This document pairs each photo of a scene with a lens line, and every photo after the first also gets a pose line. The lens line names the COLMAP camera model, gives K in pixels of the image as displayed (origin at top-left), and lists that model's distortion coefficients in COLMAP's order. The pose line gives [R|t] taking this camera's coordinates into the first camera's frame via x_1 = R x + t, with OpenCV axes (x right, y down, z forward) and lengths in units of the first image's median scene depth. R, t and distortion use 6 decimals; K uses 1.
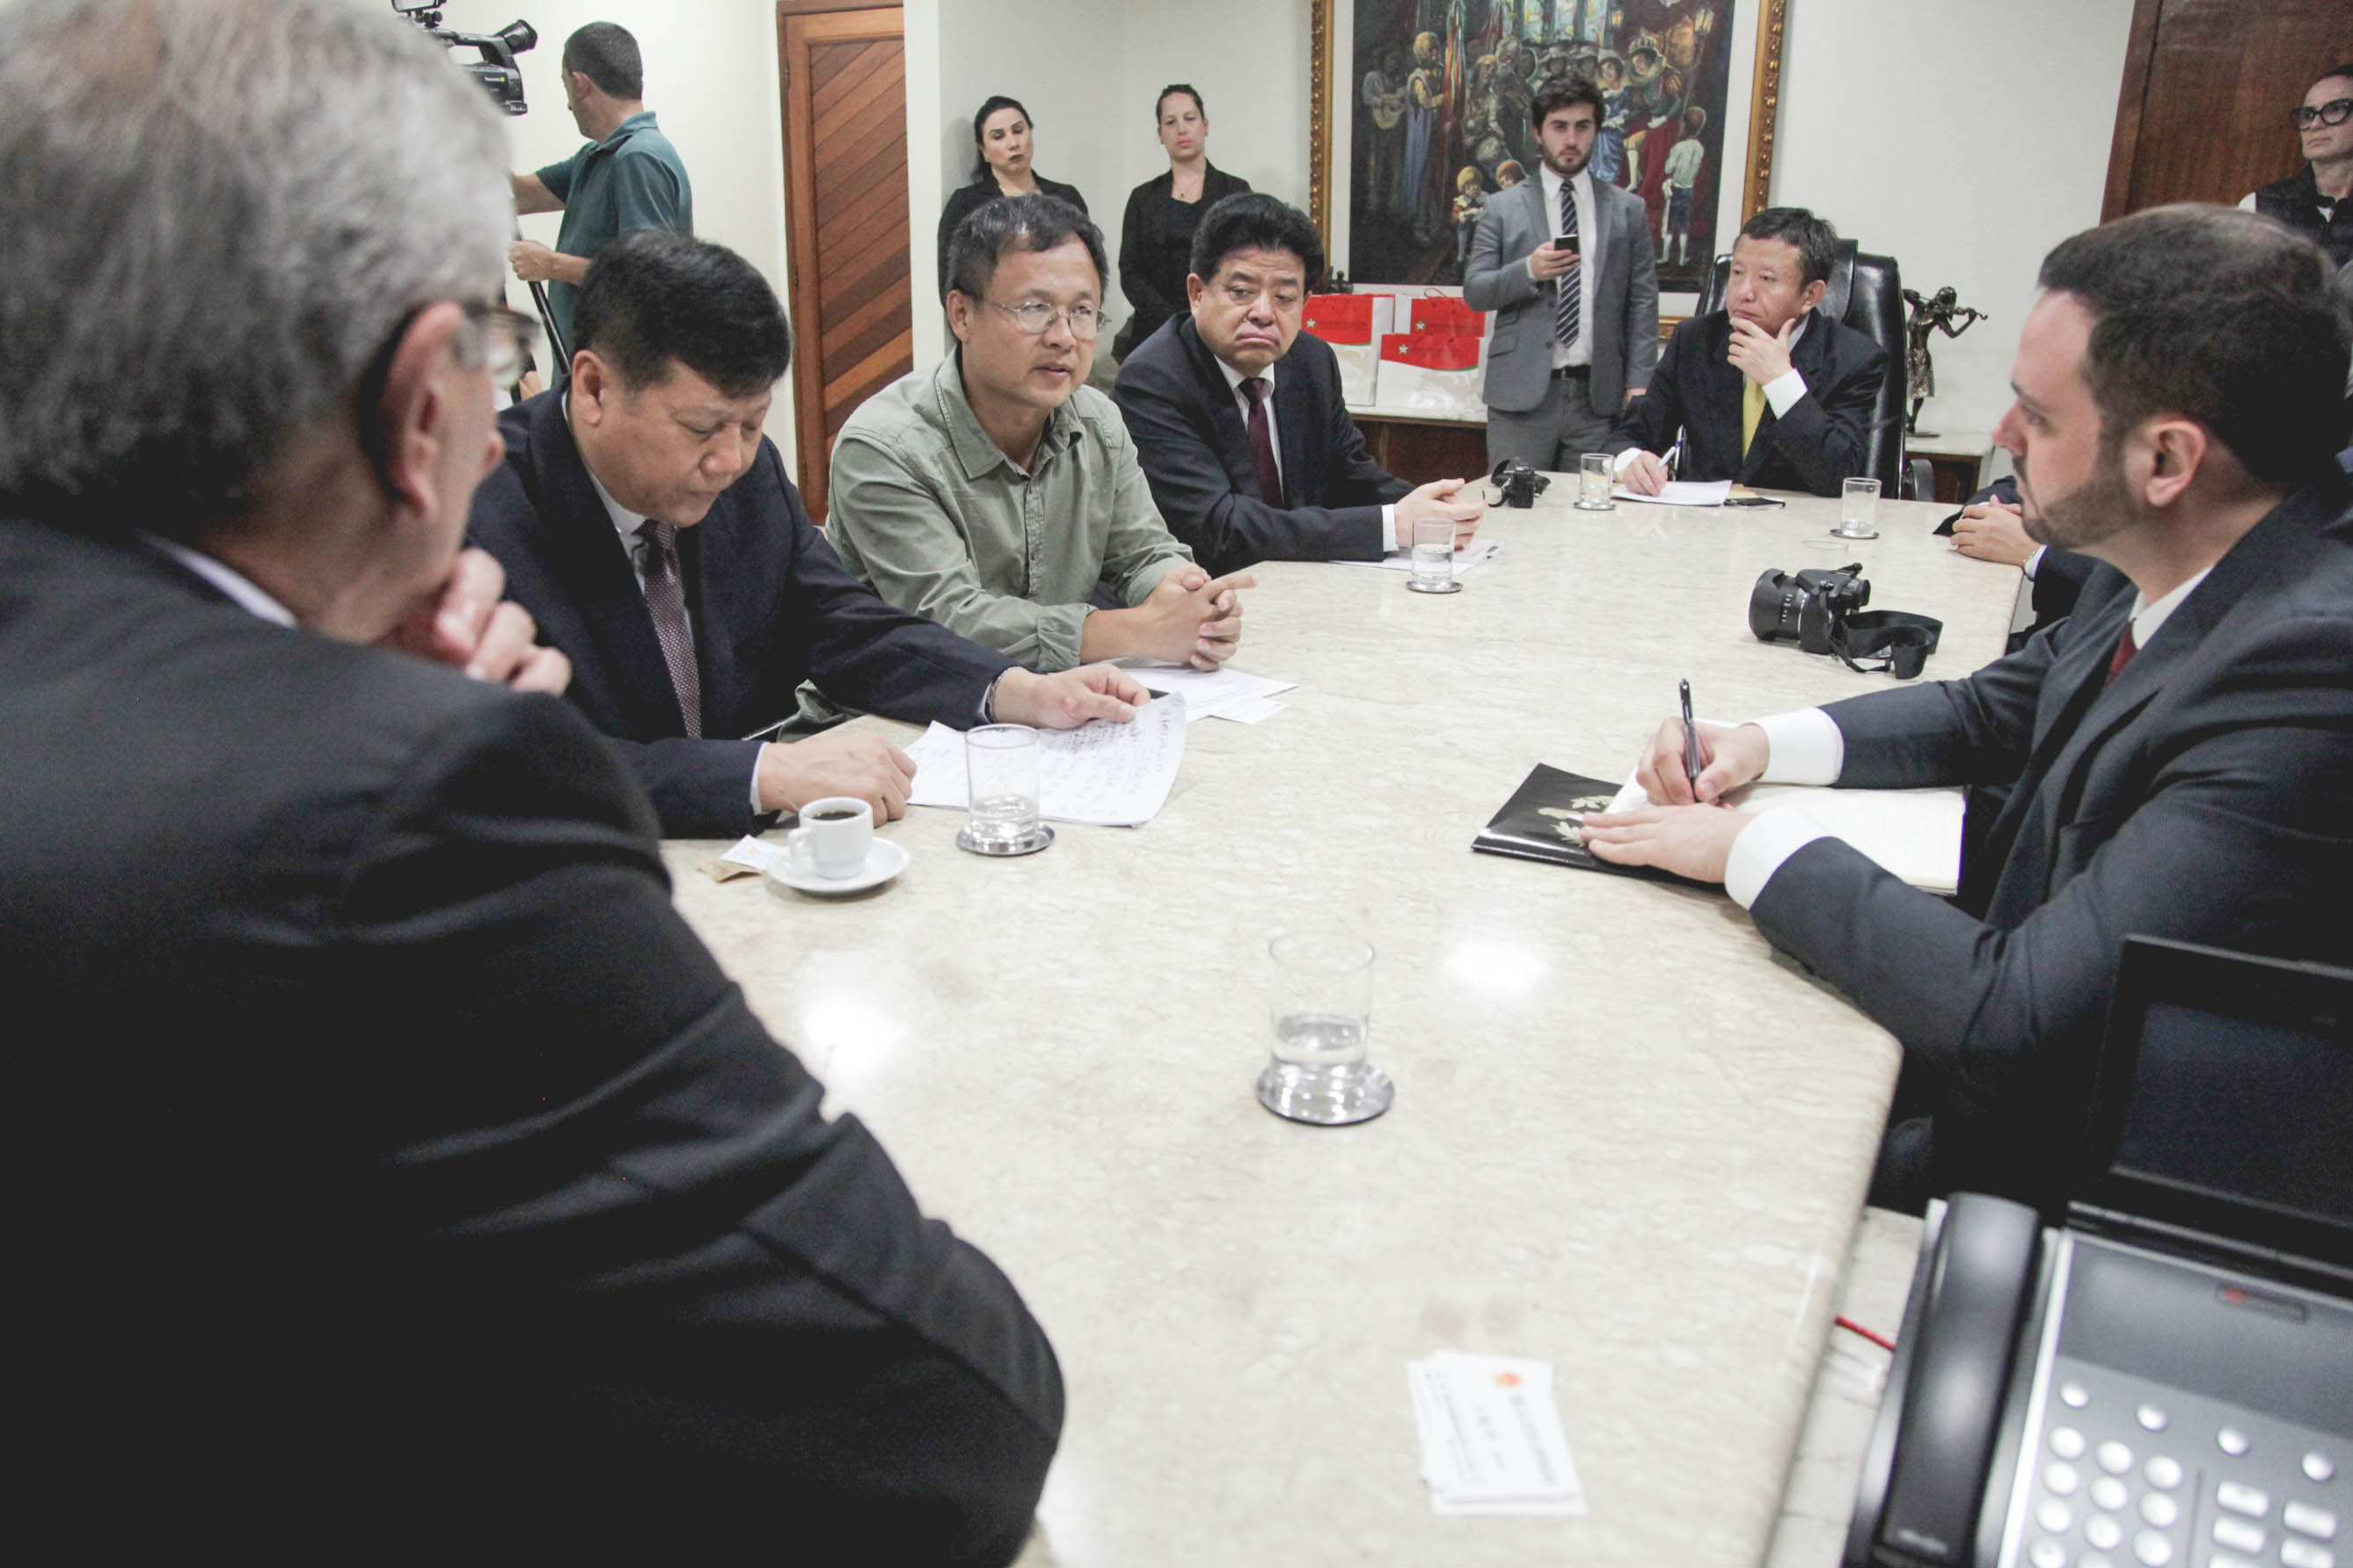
lens RADIAL K [[1735.8, 0, 1176.5], [0, 1735.8, 784.0], [0, 0, 1]] dist [-0.132358, 0.127512]
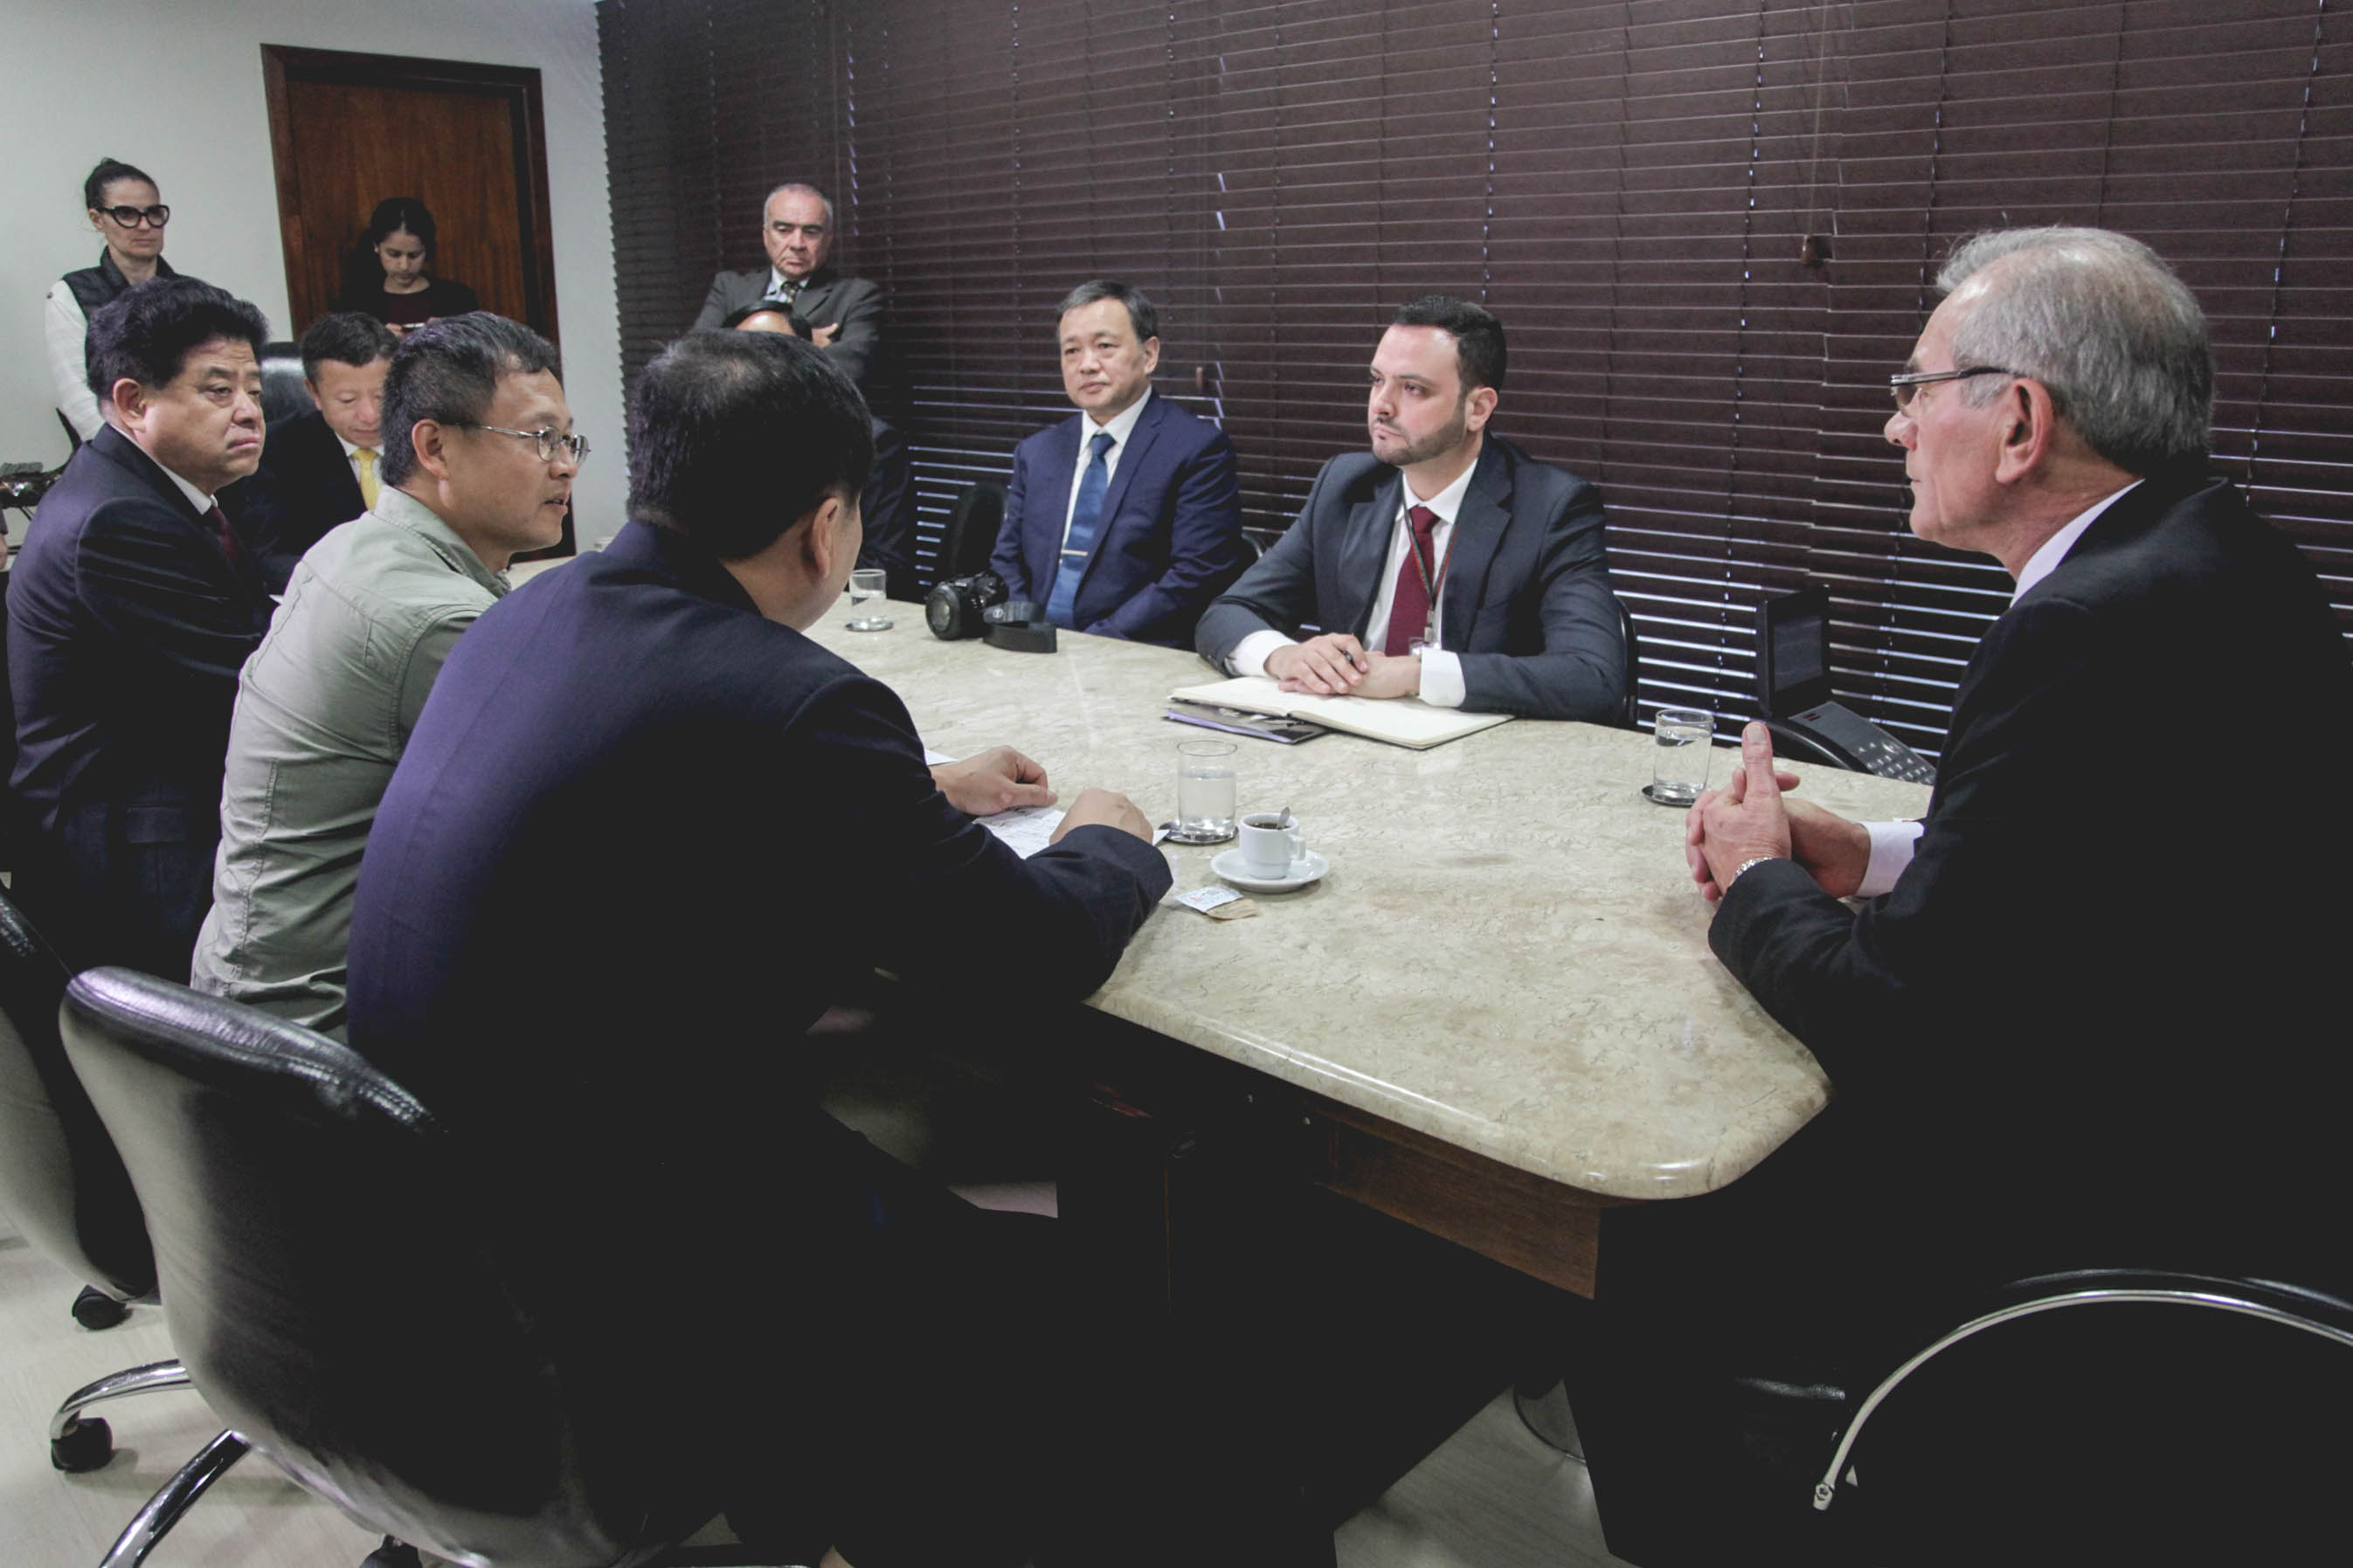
lens RADIAL K [[1739.1, 0, 1149.8], [0, 1739.1, 788.3], [0, 0, 1]] dist [-0.114568, 0.078405]
pose [[0.251895, -0.264846, 0.930809, -0.330921], [0.310909, 0.932983, 0.181327, -0.061910], [-0.916452, 0.243721, 0.317356, 0.173177]]
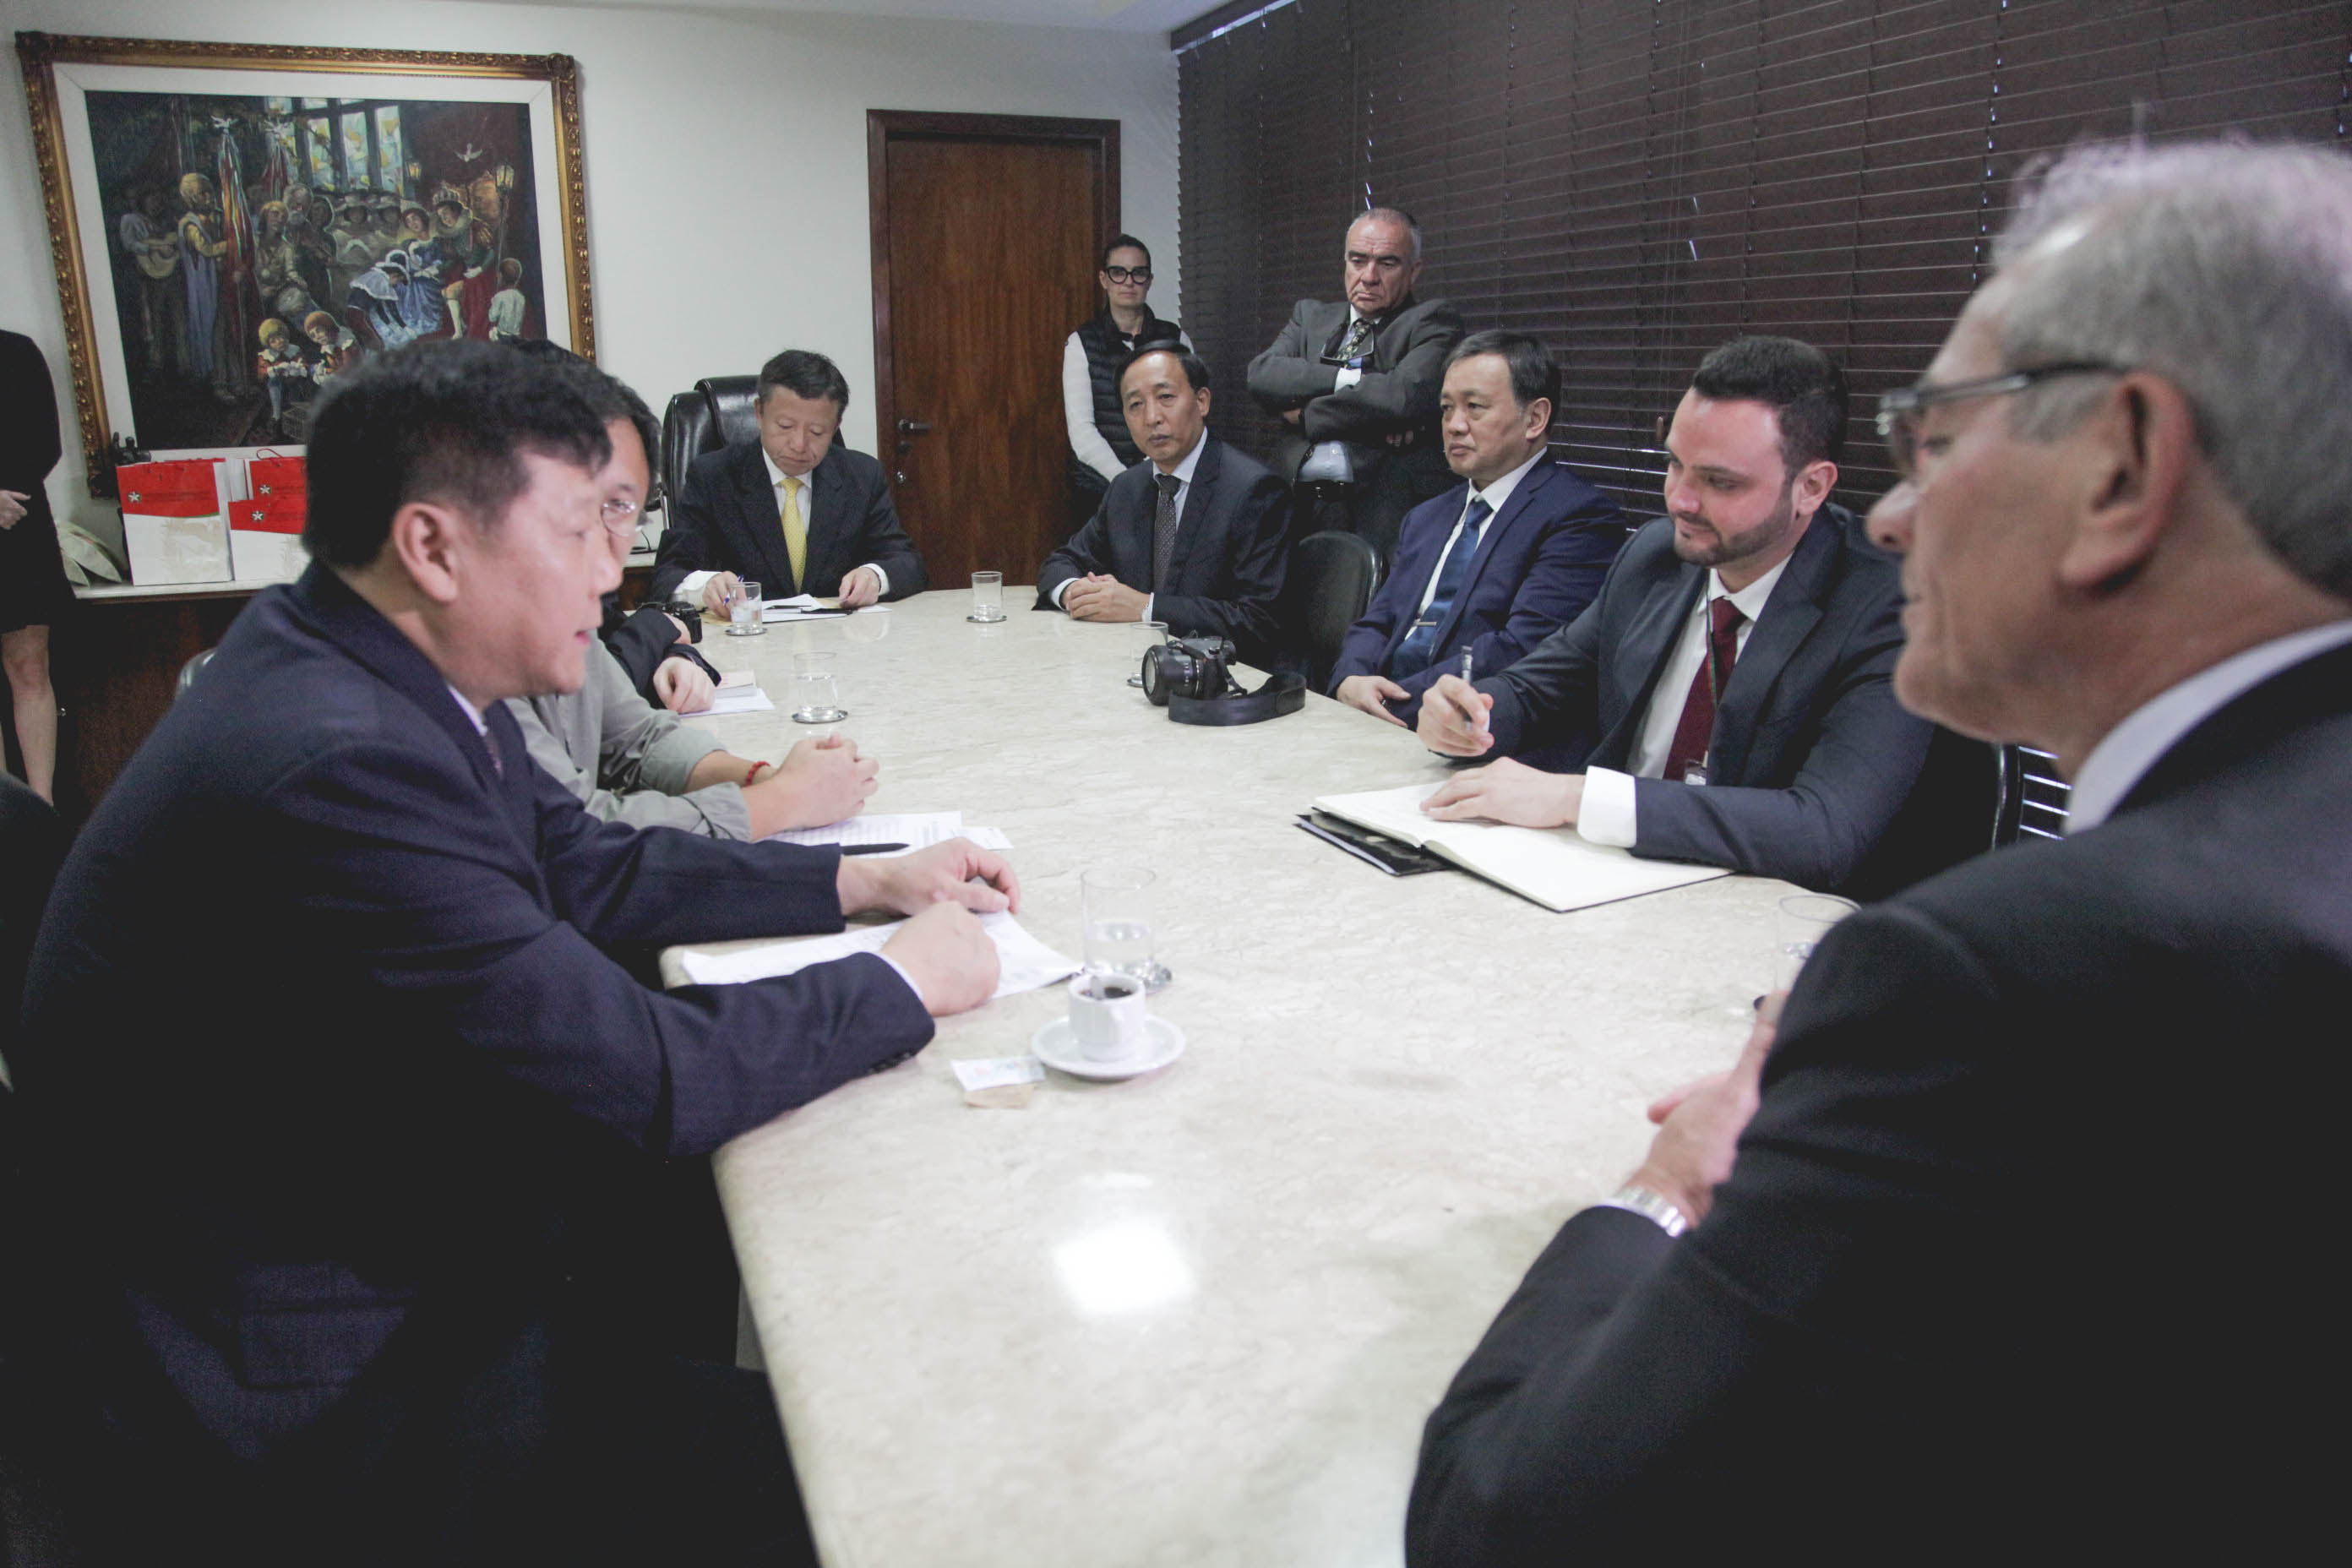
lens RADIAL K [[1654.3, 0, 1142.5], [0, 1654.3, 749.4], [0, 0, 1]] dist [-0.085563, 0.064371]
pose [[0.652434, -0.184189, 0.735122, -0.203962], [0.249421, 0.968163, 0.021213, -0.030653], [-0.715625, 0.169515, 0.677602, 0.090121]]
